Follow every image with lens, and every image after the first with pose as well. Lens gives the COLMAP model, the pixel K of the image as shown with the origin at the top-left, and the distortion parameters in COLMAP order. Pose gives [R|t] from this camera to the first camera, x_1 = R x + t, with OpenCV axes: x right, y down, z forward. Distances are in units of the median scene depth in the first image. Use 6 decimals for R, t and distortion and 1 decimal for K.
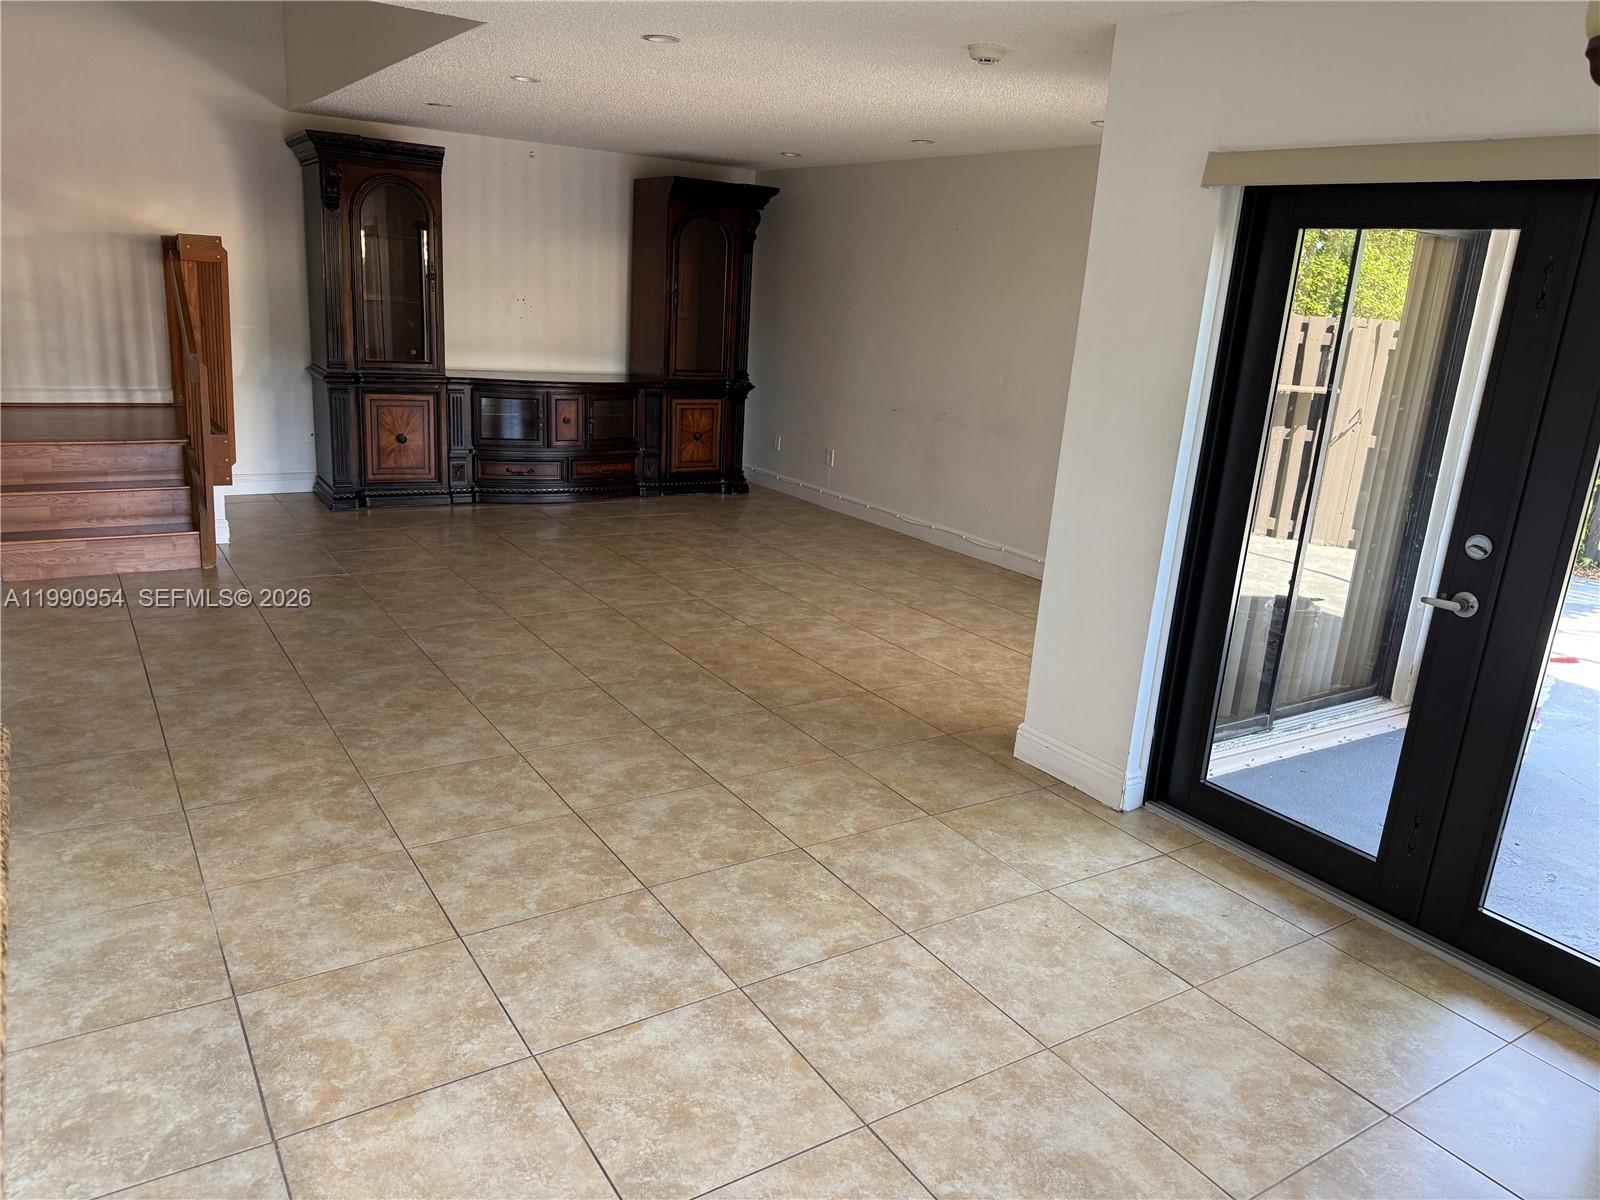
lens RADIAL K [[1111.8, 0, 791.9], [0, 1111.8, 607.7], [0, 0, 1]] dist [0.129943, -0.238625]
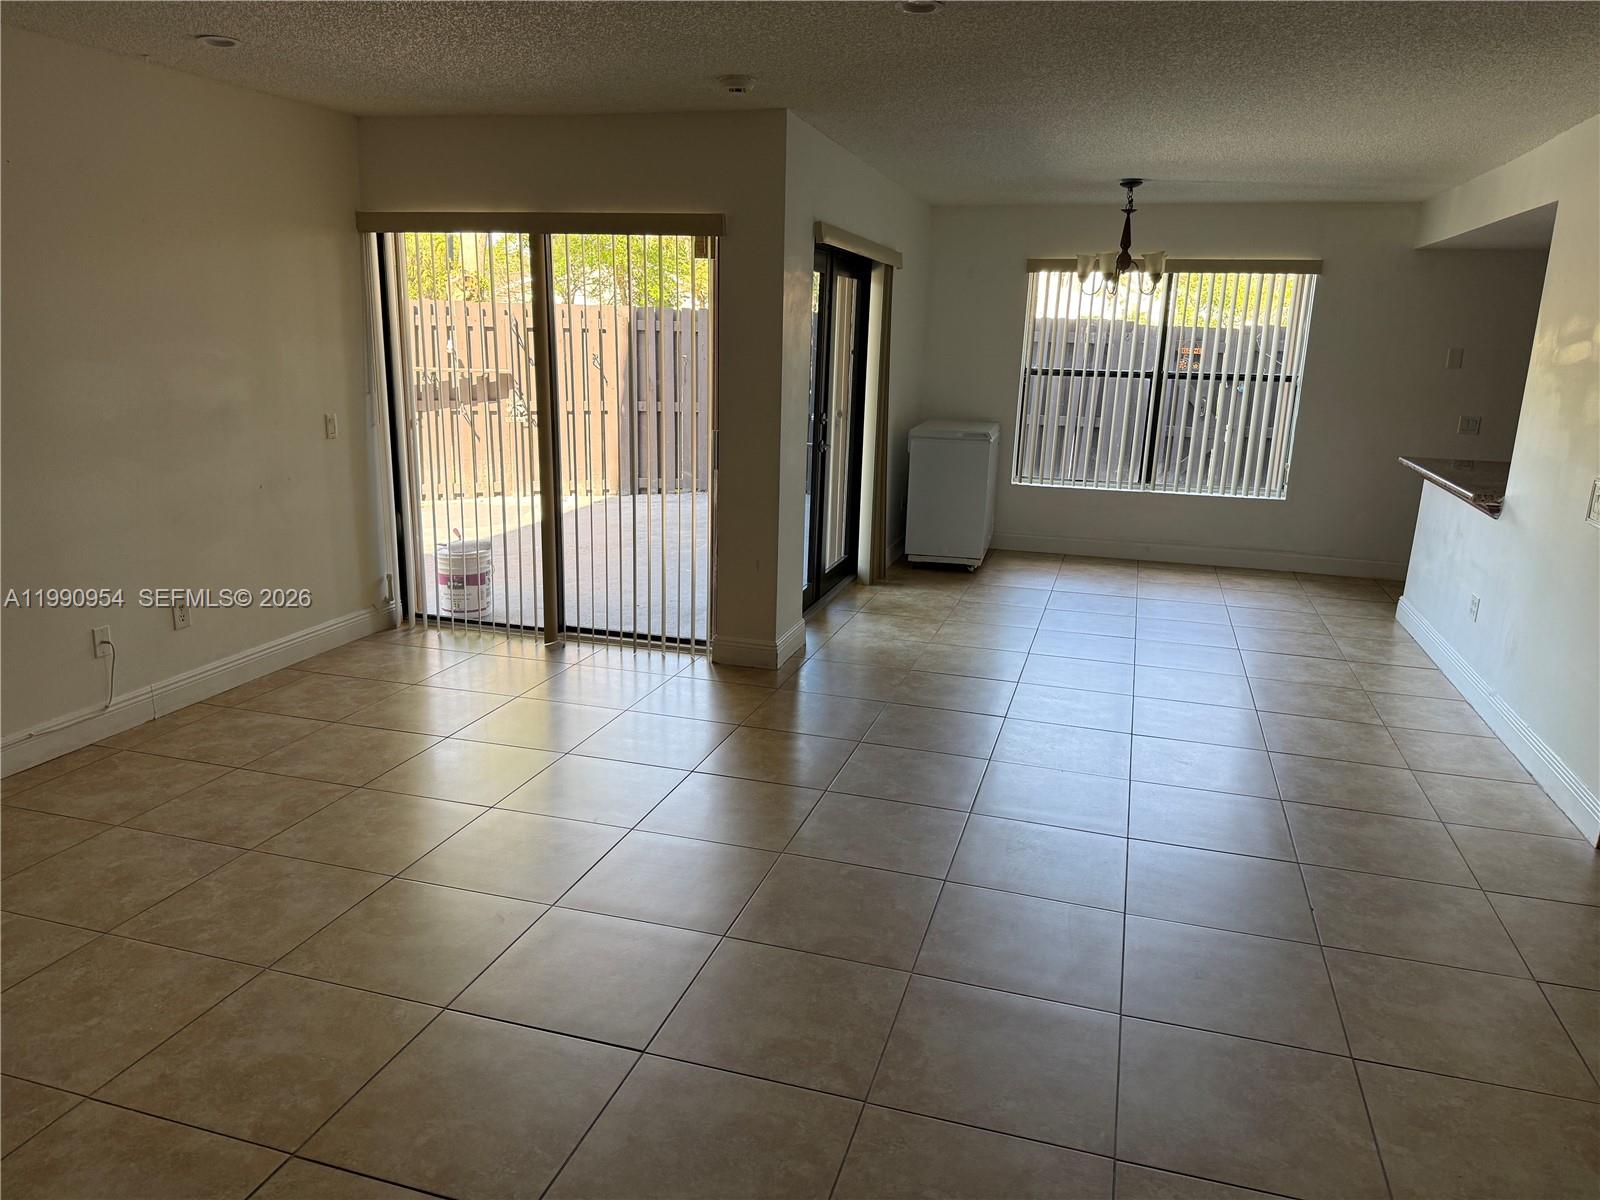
lens RADIAL K [[1104.2, 0, 803.1], [0, 1104.2, 602.5], [0, 0, 1]] dist [-0.004359, 0.000802]
pose [[-0.637863, -0.271386, 0.720750, -0.819516], [0.147135, 0.875677, 0.459935, -0.588875], [-0.755965, 0.399423, -0.518631, 1.866653]]
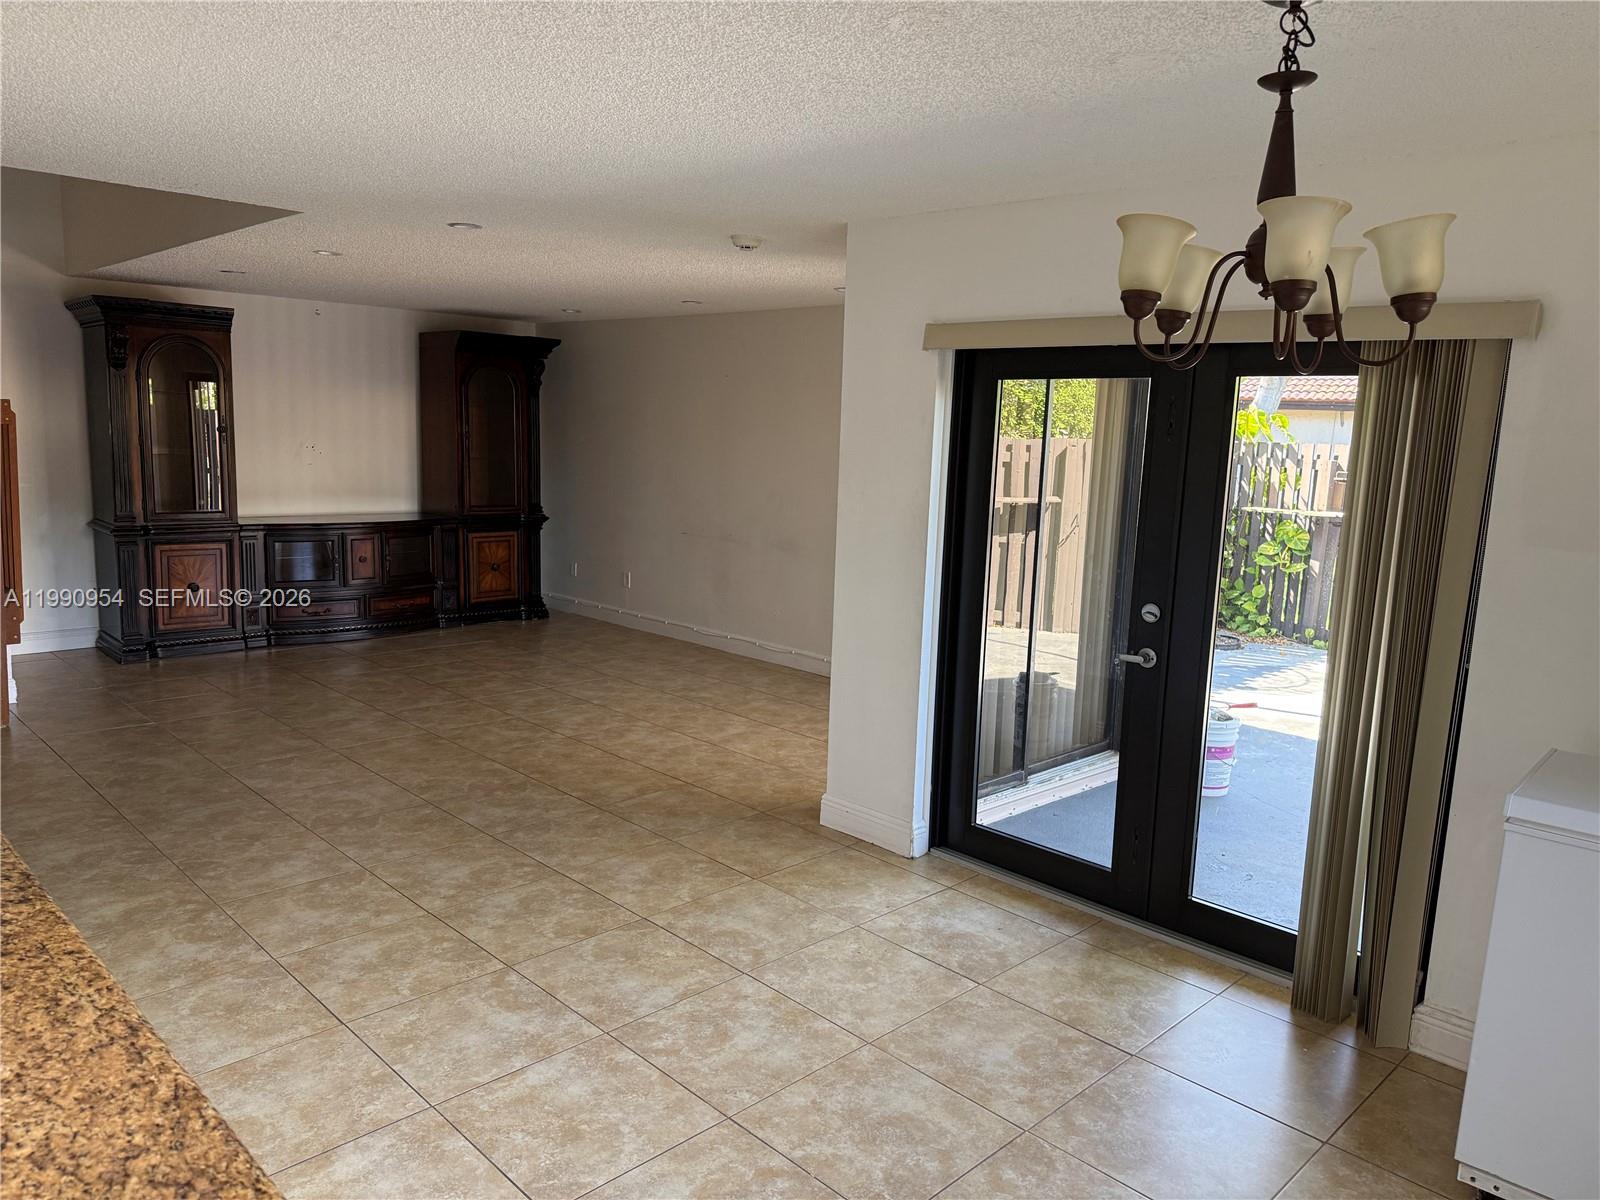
lens RADIAL K [[1107.7, 0, 806.0], [0, 1107.7, 597.7], [0, 0, 1]] dist [0.058985, -0.098165]
pose [[0.976805, -0.062126, 0.204922, -0.040616], [0.085717, 0.990413, -0.108324, 0.029274], [-0.196227, 0.123376, 0.972766, -0.154964]]
